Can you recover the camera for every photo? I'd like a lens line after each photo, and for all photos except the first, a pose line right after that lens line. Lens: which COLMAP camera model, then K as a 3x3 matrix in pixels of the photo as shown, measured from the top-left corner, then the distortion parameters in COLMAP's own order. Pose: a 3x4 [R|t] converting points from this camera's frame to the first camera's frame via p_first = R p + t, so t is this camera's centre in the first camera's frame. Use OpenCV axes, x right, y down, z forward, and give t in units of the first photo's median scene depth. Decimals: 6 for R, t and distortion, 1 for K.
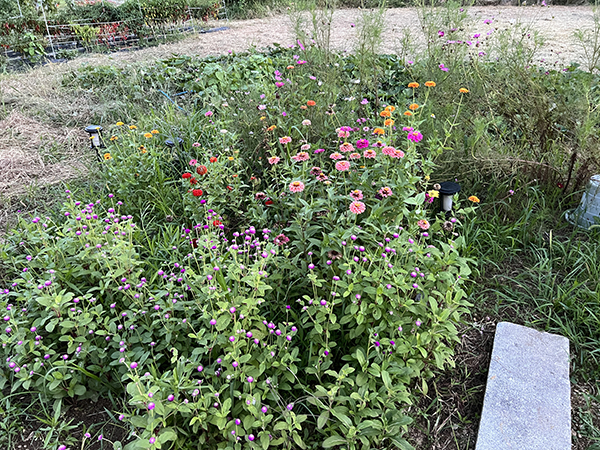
lens RADIAL K [[458.2, 0, 300.6], [0, 458.2, 209.9], [0, 0, 1]] dist [0.004851, -0.086812]
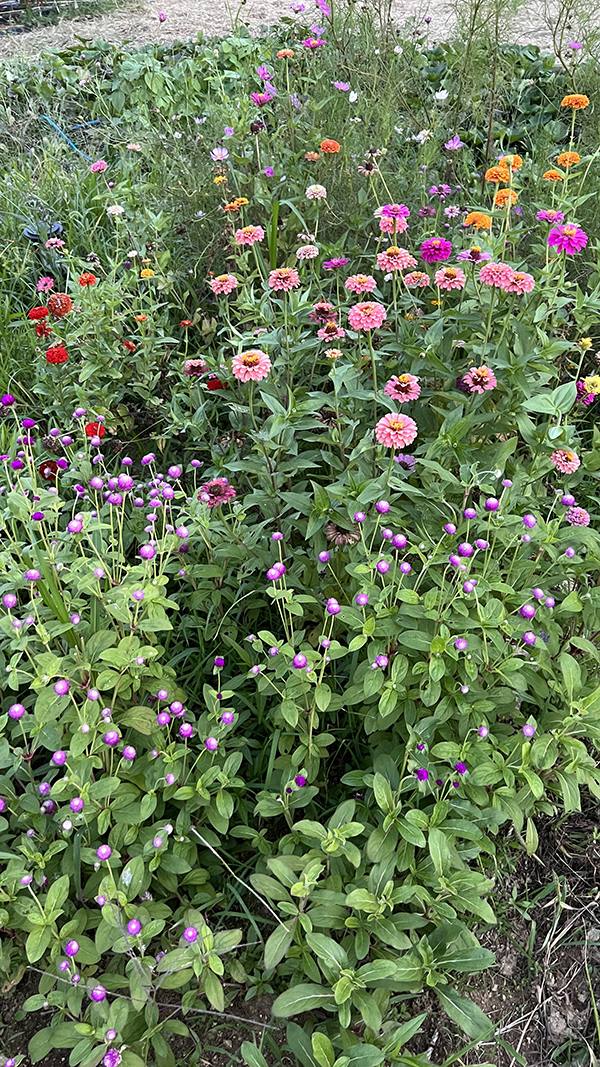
lens RADIAL K [[794.9, 0, 300.0], [0, 794.9, 533.5], [0, 0, 1]] dist [0.032171, -0.081460]
pose [[0.998222, 0.042877, -0.041407, 0.065810], [-0.033021, 0.976118, 0.214718, -0.055803], [0.049624, -0.212969, 0.975798, 0.289956]]
